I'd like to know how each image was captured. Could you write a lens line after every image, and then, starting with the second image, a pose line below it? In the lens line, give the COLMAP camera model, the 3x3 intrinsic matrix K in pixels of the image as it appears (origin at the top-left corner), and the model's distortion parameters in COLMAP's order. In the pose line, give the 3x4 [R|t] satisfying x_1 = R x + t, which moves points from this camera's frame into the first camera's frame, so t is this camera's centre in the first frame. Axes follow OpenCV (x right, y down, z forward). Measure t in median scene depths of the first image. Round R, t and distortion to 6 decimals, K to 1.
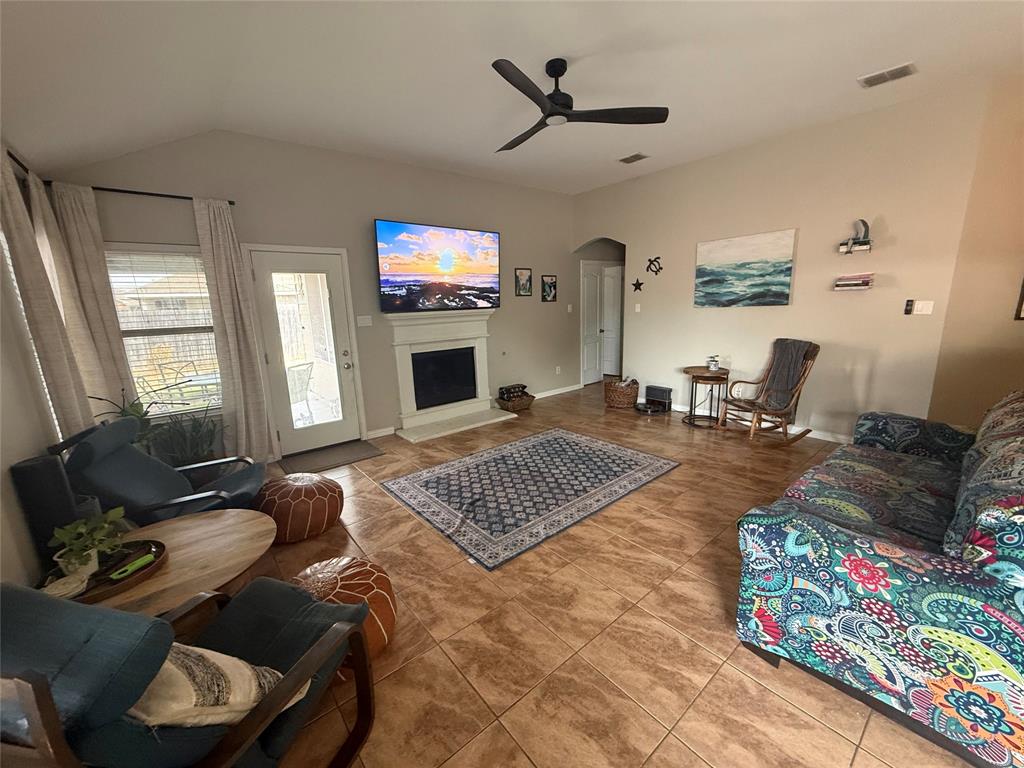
lens RADIAL K [[406.7, 0, 509.6], [0, 406.7, 385.8], [0, 0, 1]] dist [-0.001368, 0.000051]
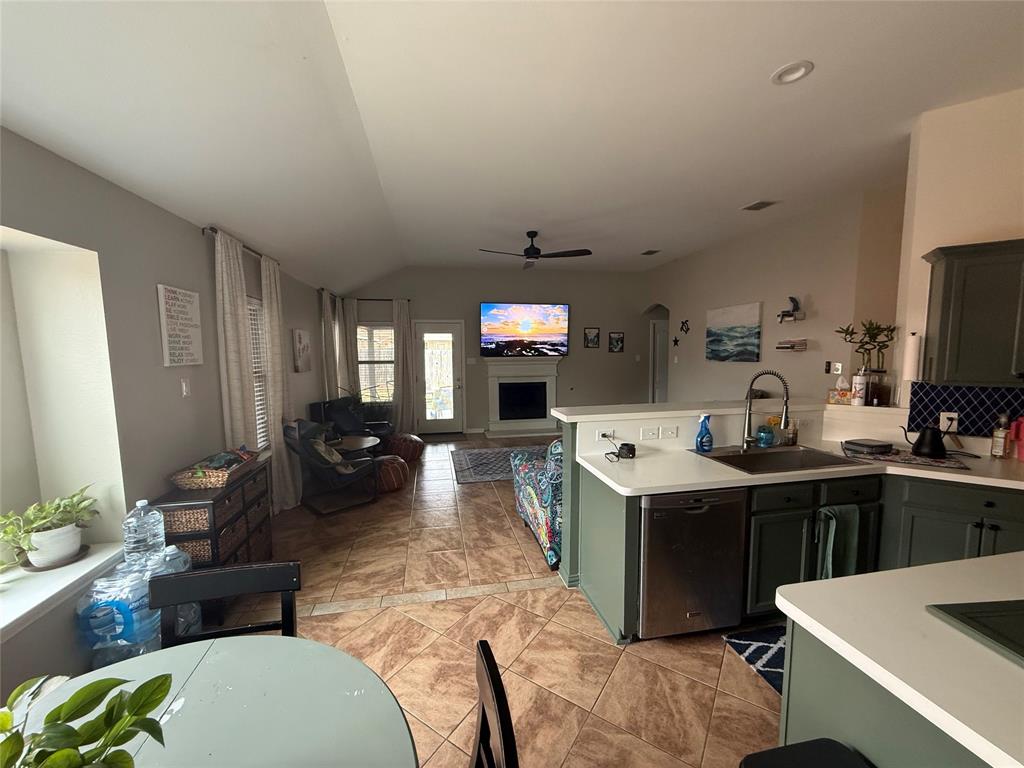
lens RADIAL K [[406.7, 0, 509.6], [0, 406.7, 385.8], [0, 0, 1]] dist [-0.001368, 0.000051]
pose [[0.878378, 0.067510, -0.473176, 0.616091], [-0.116227, 0.990429, -0.074447, 0.049341], [0.463621, 0.120388, 0.877817, -0.406357]]
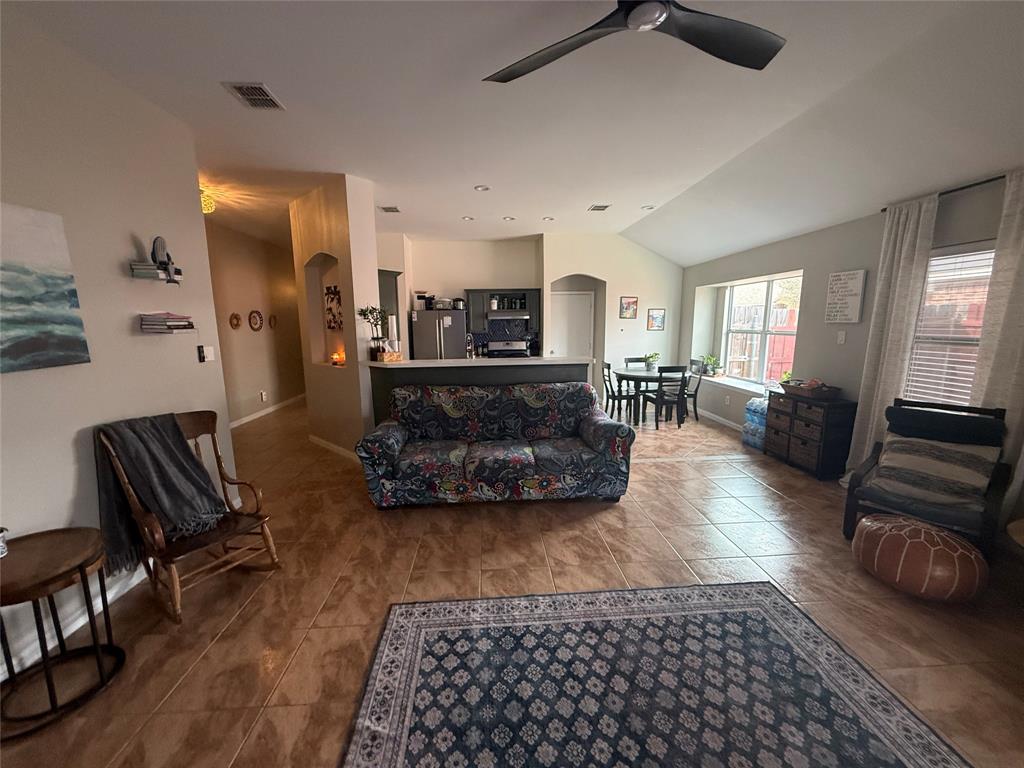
lens RADIAL K [[406.7, 0, 509.6], [0, 406.7, 385.8], [0, 0, 1]] dist [-0.001368, 0.000051]
pose [[-0.805364, -0.049790, 0.590686, -0.057229], [0.162245, 0.939901, 0.300437, -0.239967], [-0.570145, 0.337797, -0.748884, 1.097105]]
